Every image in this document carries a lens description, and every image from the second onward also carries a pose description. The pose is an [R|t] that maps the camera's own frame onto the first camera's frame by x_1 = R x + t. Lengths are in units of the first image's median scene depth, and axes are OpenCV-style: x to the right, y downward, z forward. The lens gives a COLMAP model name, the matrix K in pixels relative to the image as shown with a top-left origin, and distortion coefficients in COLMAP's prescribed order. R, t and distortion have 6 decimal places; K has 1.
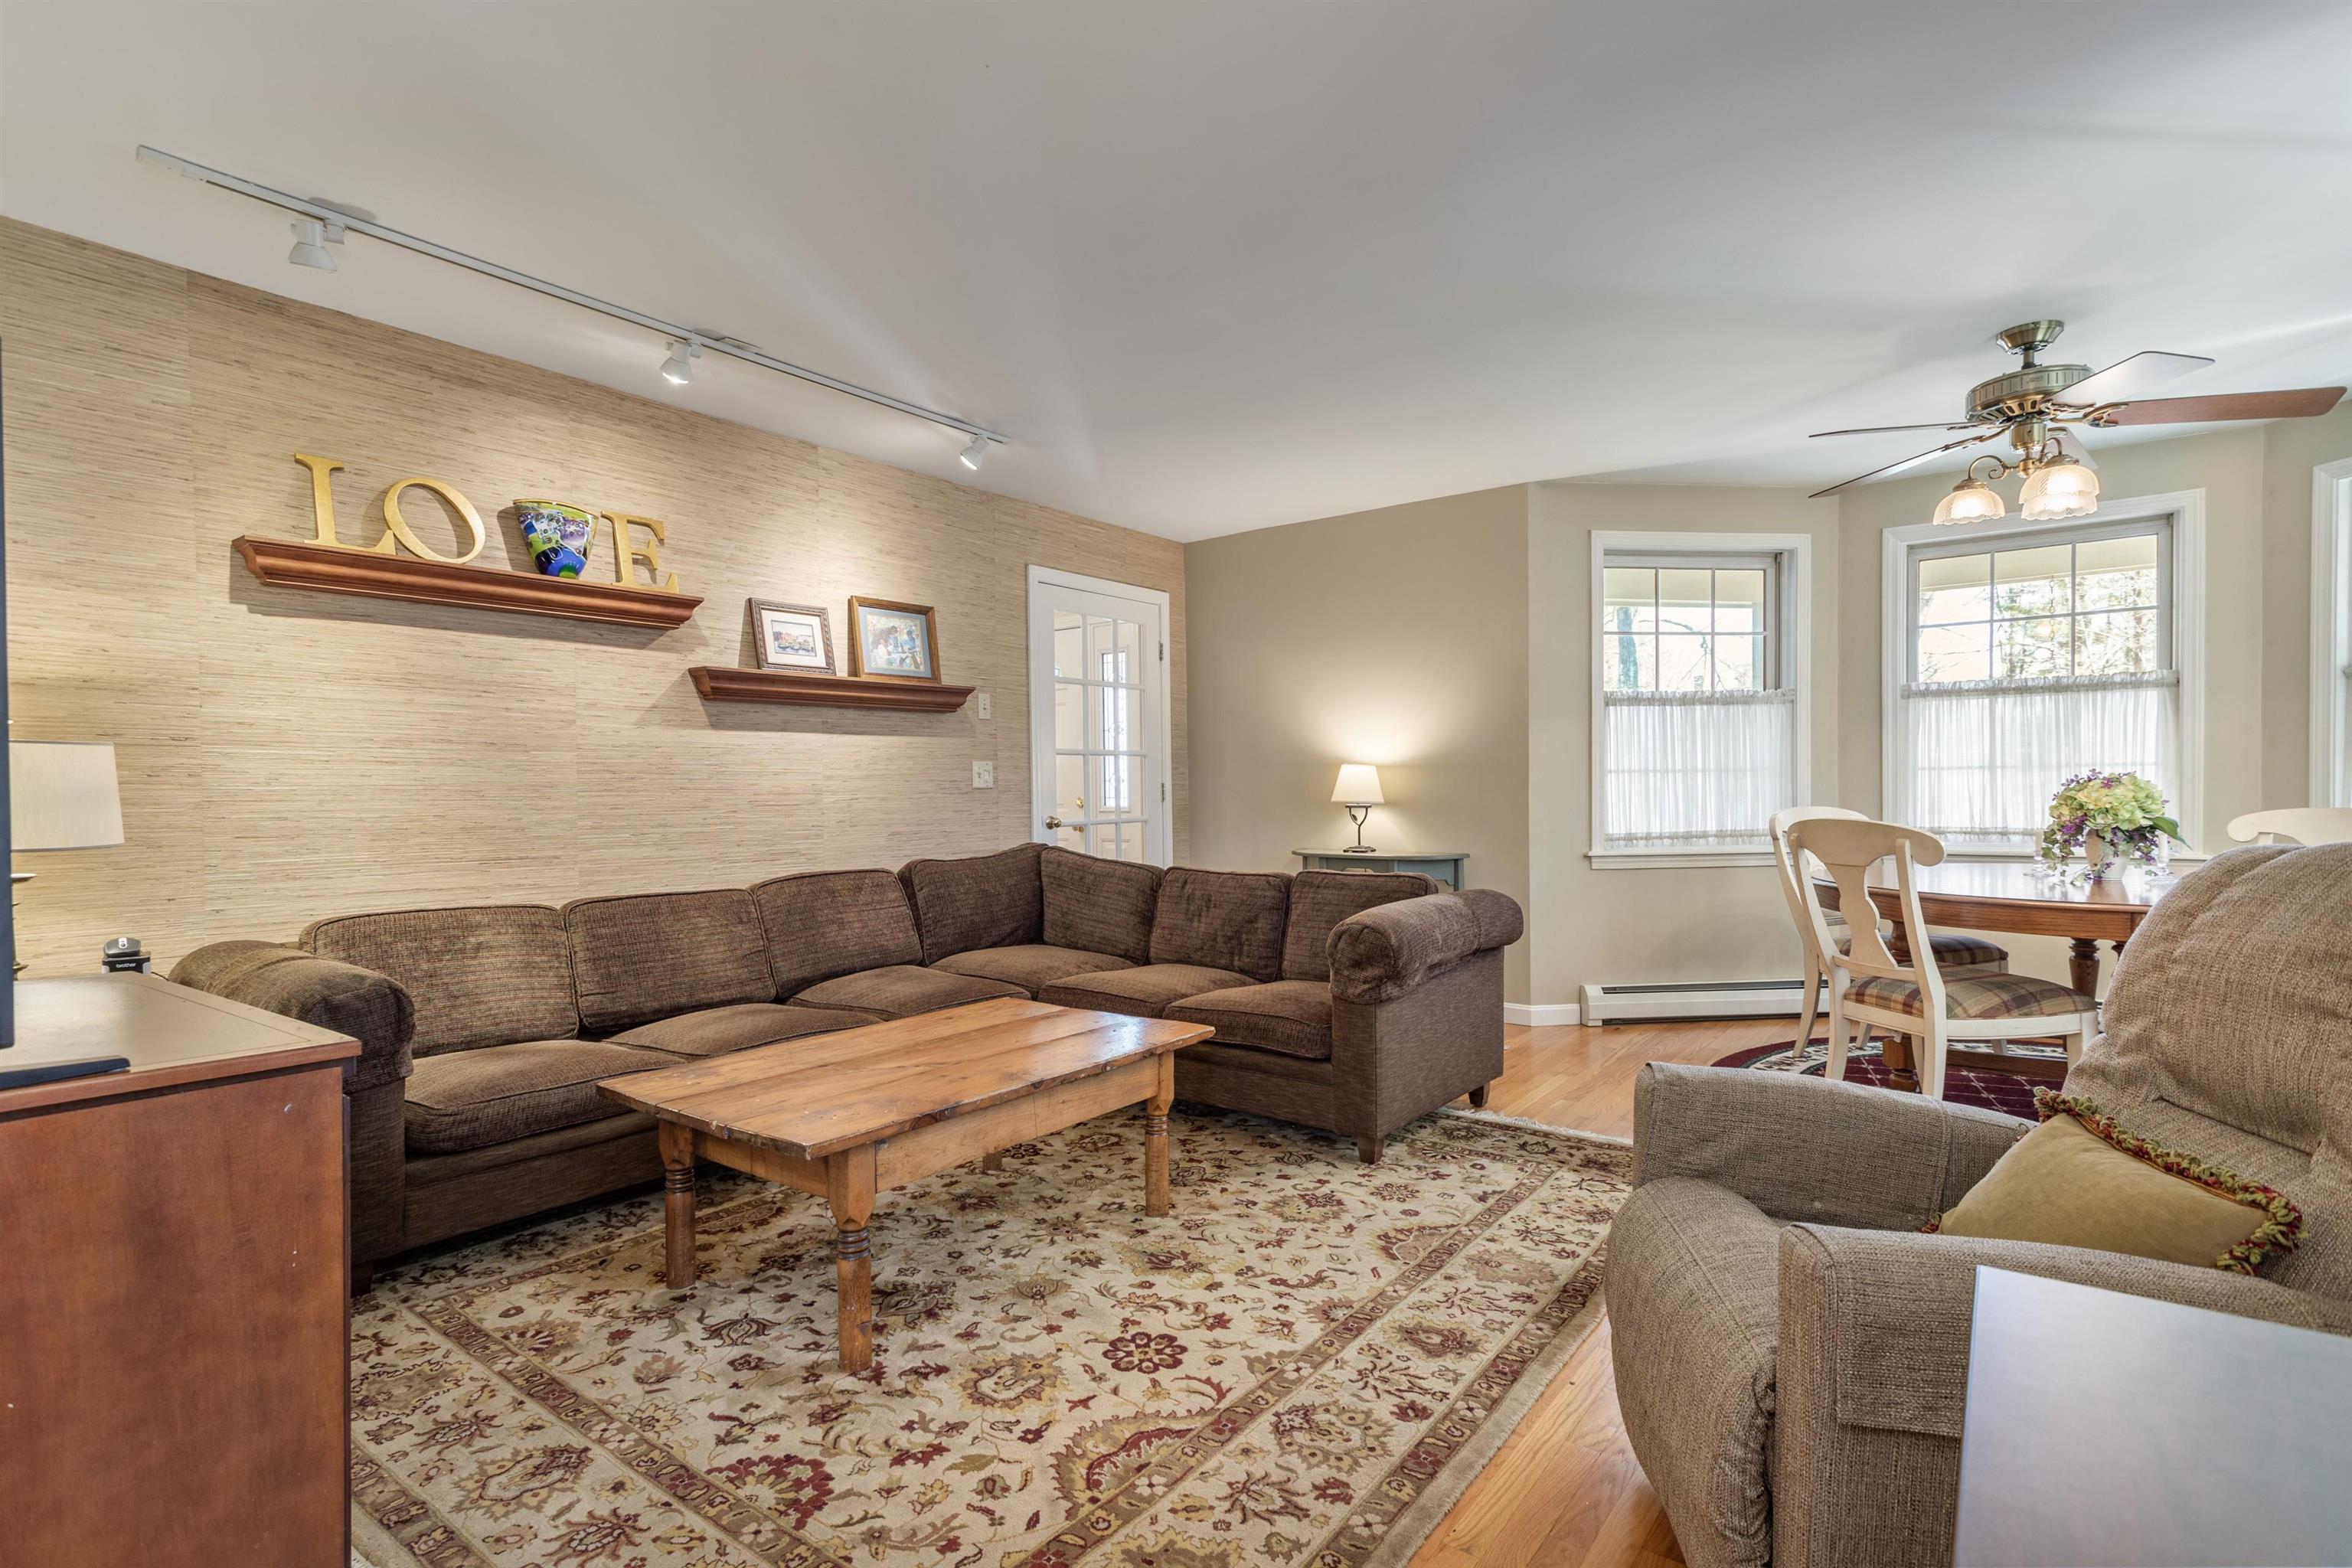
lens RADIAL K [[1129.5, 0, 1161.2], [0, 1129.5, 811.5], [0, 0, 1]] dist [0.004115, 0.001760]
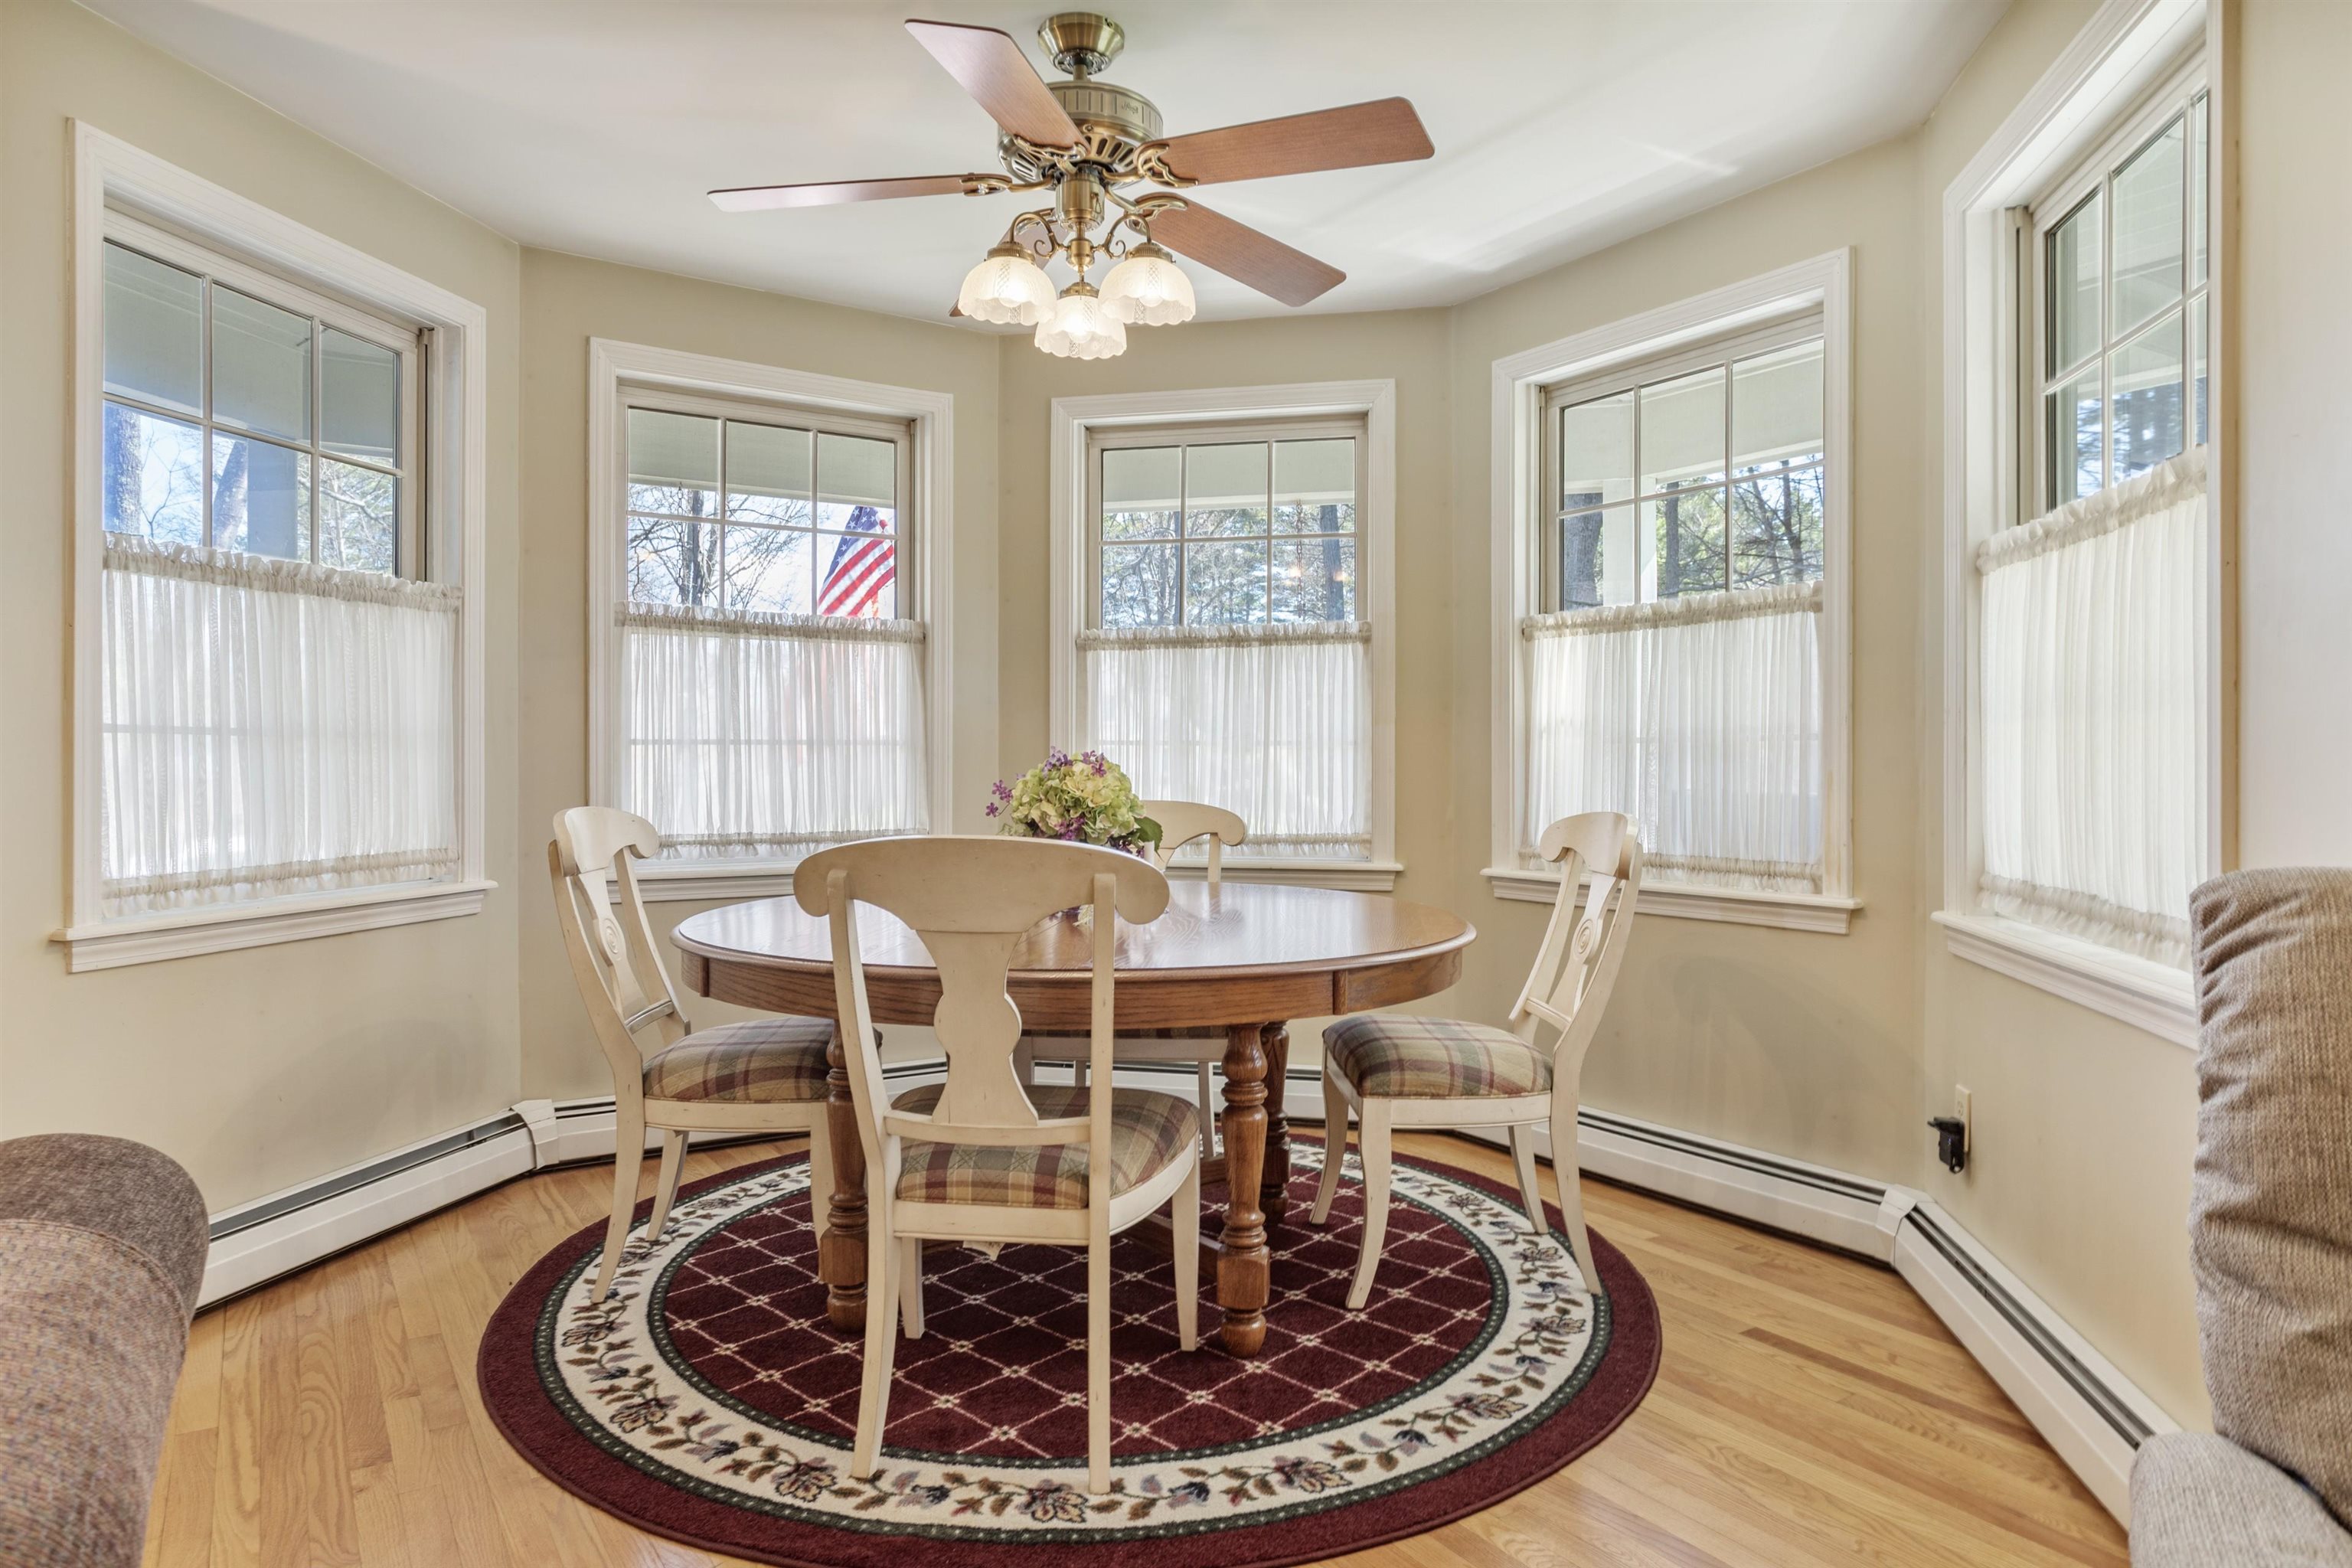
lens RADIAL K [[1427.6, 0, 1168.9], [0, 1427.6, 765.7], [0, 0, 1]] dist [-0.000080, -0.000804]
pose [[0.336514, 0.011173, 0.941612, 0.042017], [0.013354, 0.999772, -0.016635, -0.009198], [-0.941584, 0.018172, 0.336289, 0.526021]]
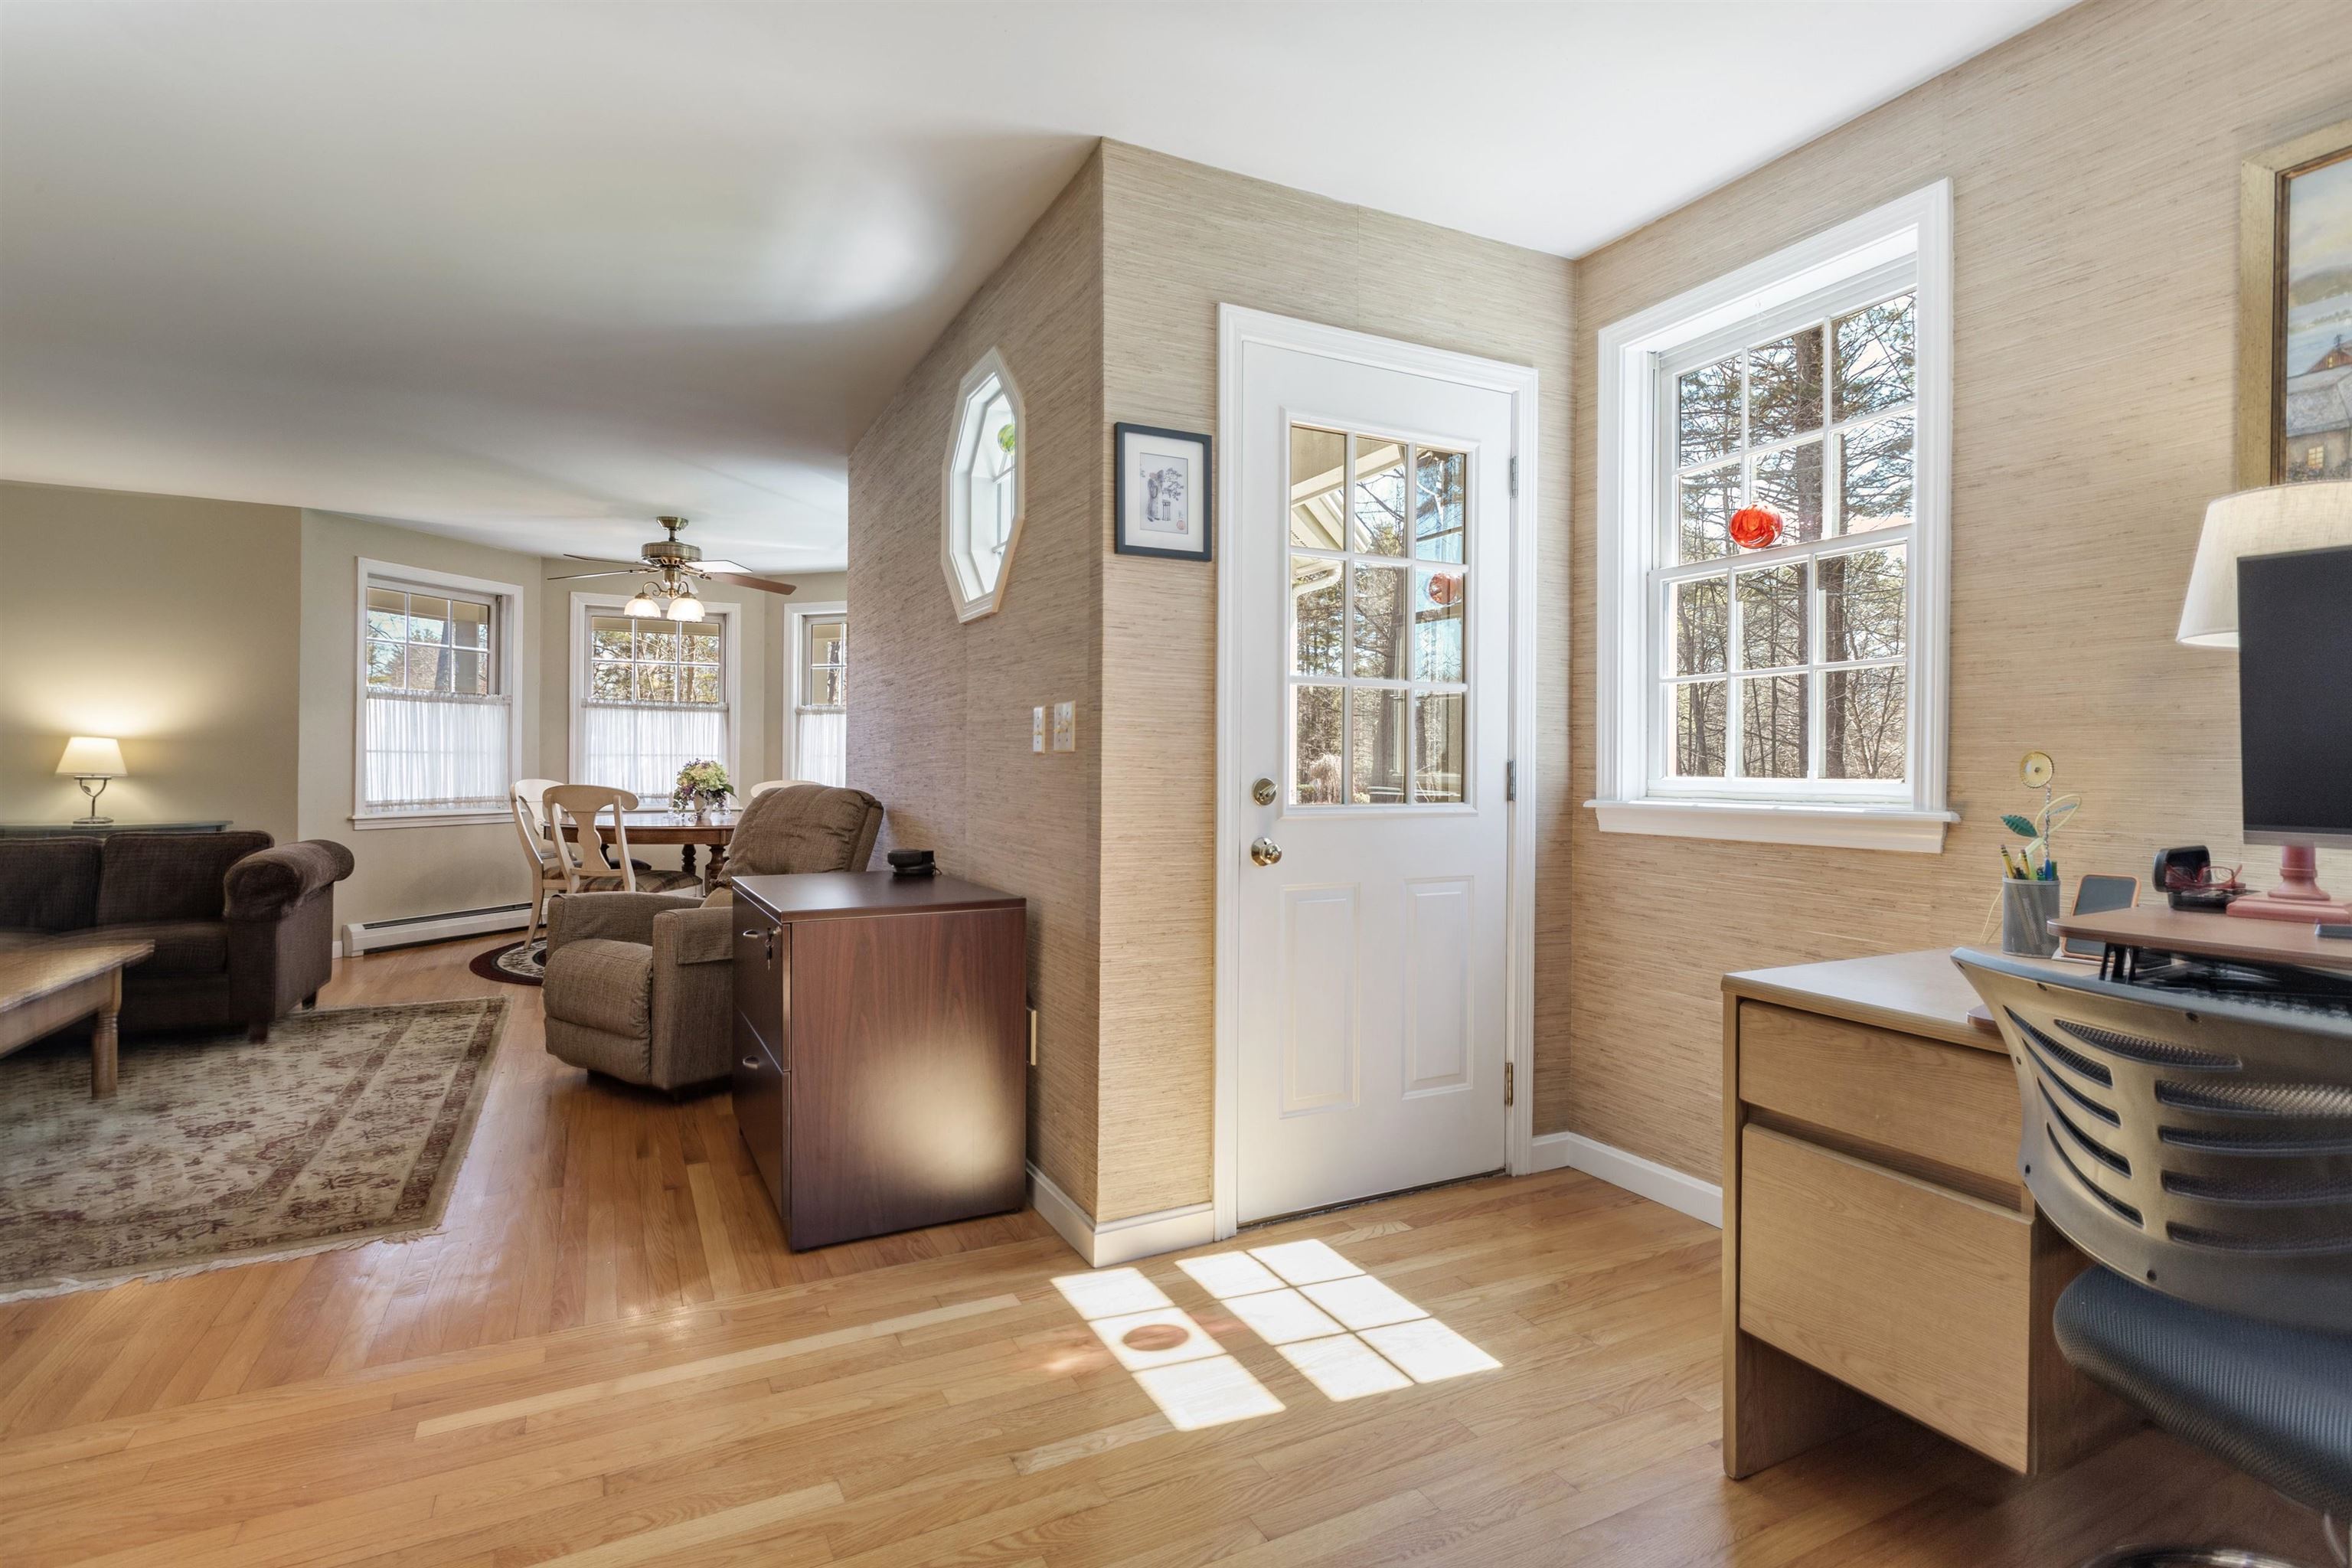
lens RADIAL K [[1131.9, 0, 1172.5], [0, 1131.9, 763.0], [0, 0, 1]] dist [0.001638, 0.000909]
pose [[0.431124, 0.018406, 0.902105, -0.396423], [0.006209, 0.999708, -0.023364, 0.014104], [-0.902272, 0.015674, 0.430883, -0.383708]]
